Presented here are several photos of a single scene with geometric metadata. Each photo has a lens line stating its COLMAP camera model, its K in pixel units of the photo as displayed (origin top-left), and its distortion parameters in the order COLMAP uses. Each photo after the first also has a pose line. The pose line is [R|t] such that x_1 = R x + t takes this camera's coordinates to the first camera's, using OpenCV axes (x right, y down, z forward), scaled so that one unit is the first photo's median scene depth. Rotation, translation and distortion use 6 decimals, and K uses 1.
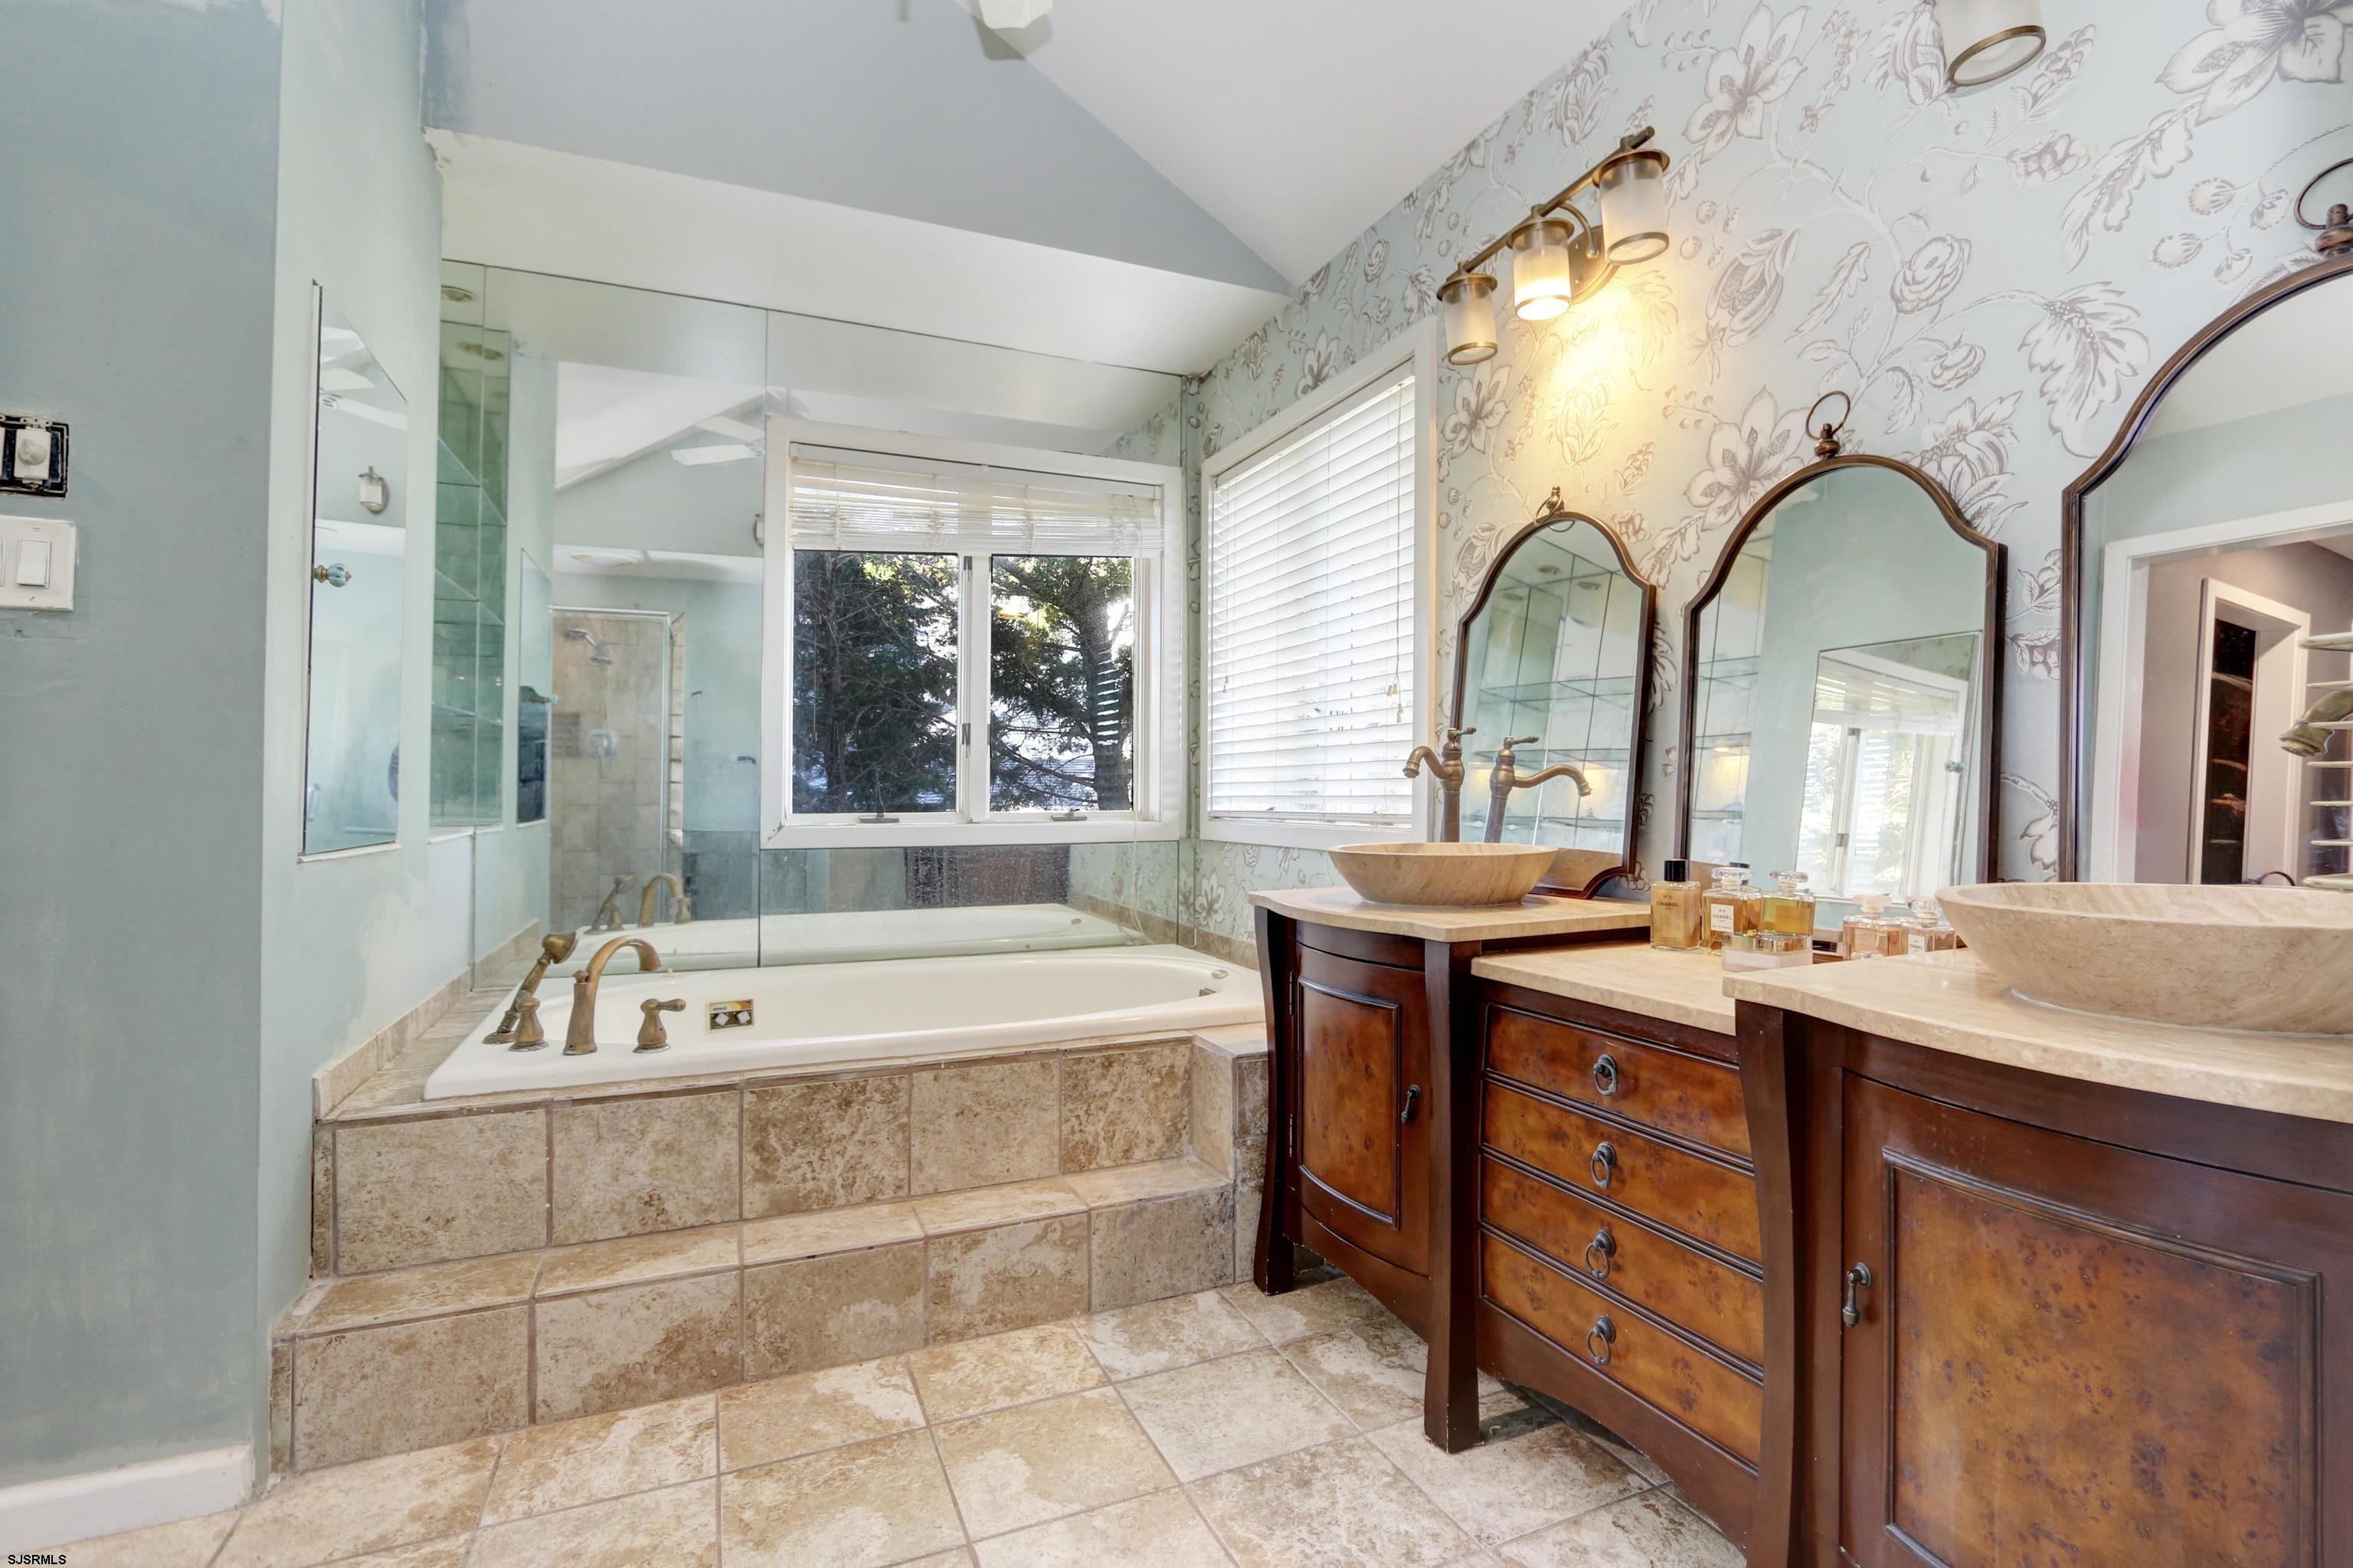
lens RADIAL K [[1155.6, 0, 1183.2], [0, 1155.6, 790.2], [0, 0, 1]] dist [-0.013335, 0.000589]
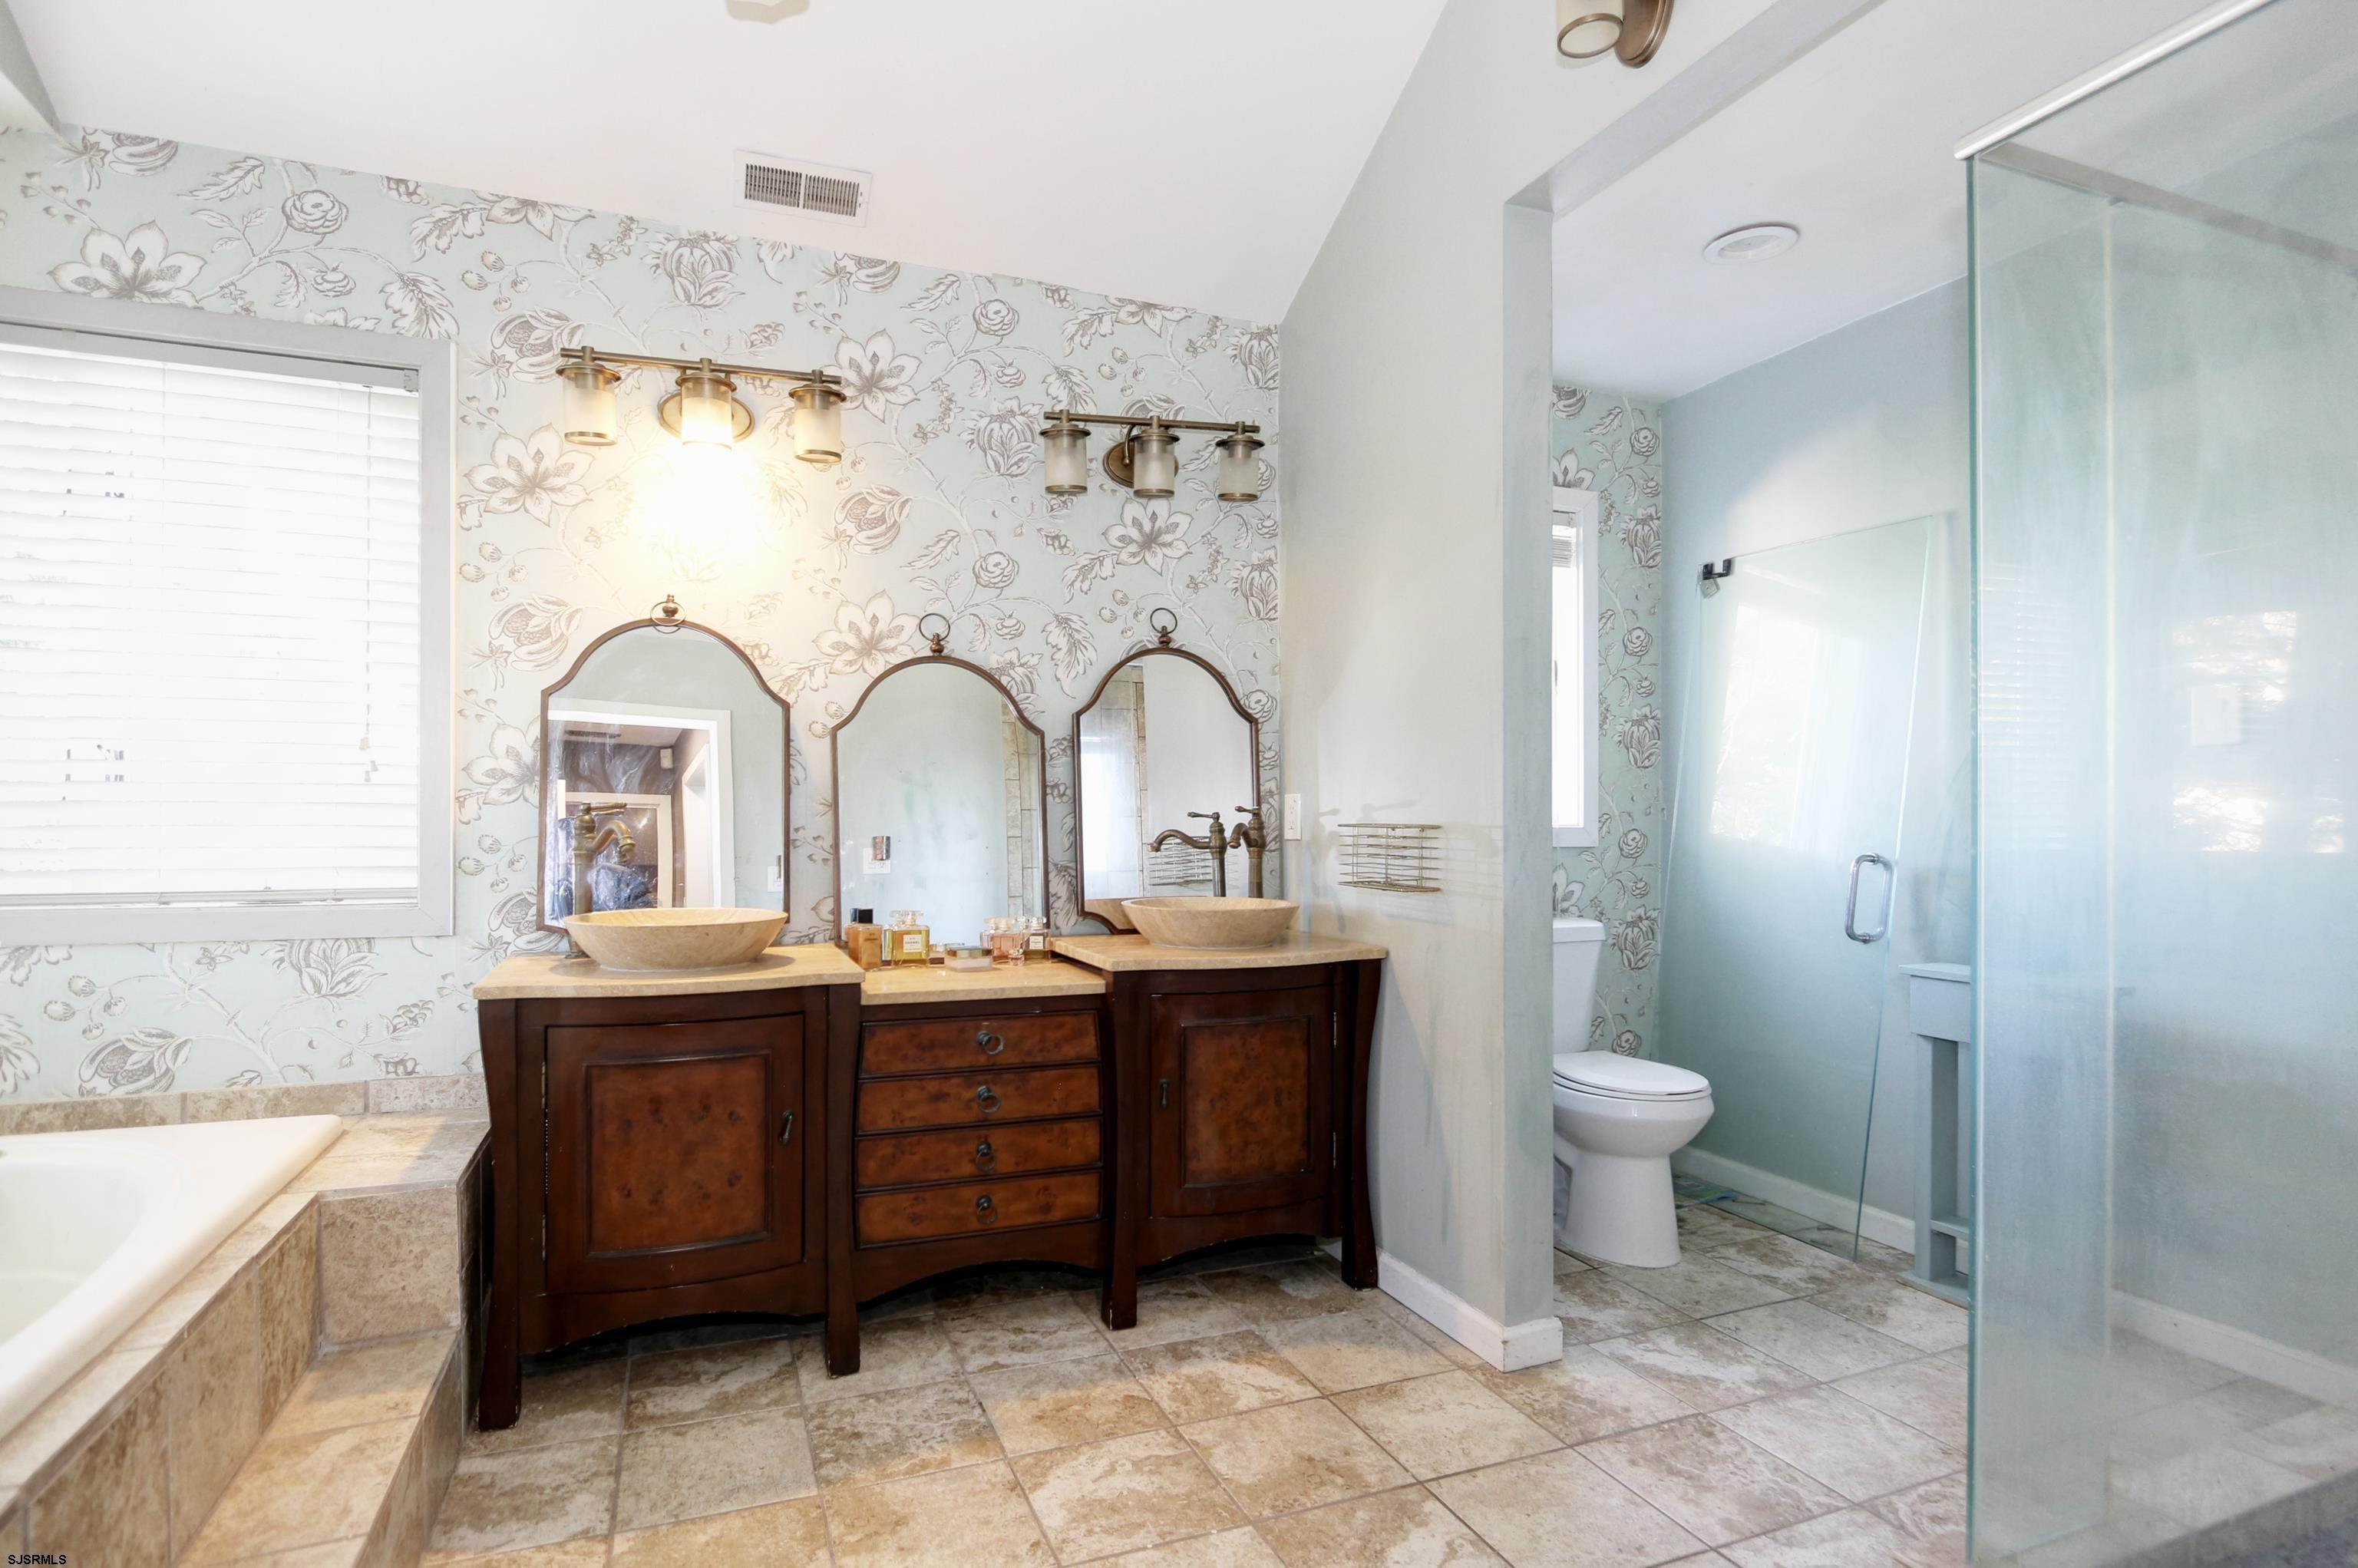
lens RADIAL K [[1188.6, 0, 1165.0], [0, 1188.6, 844.4], [0, 0, 1]] dist [-0.001602, -0.000172]
pose [[0.032023, -0.018675, 0.999313, -1.067851], [-0.006220, 0.999802, 0.018883, -0.050788], [-0.999468, -0.006820, 0.031900, 0.593811]]
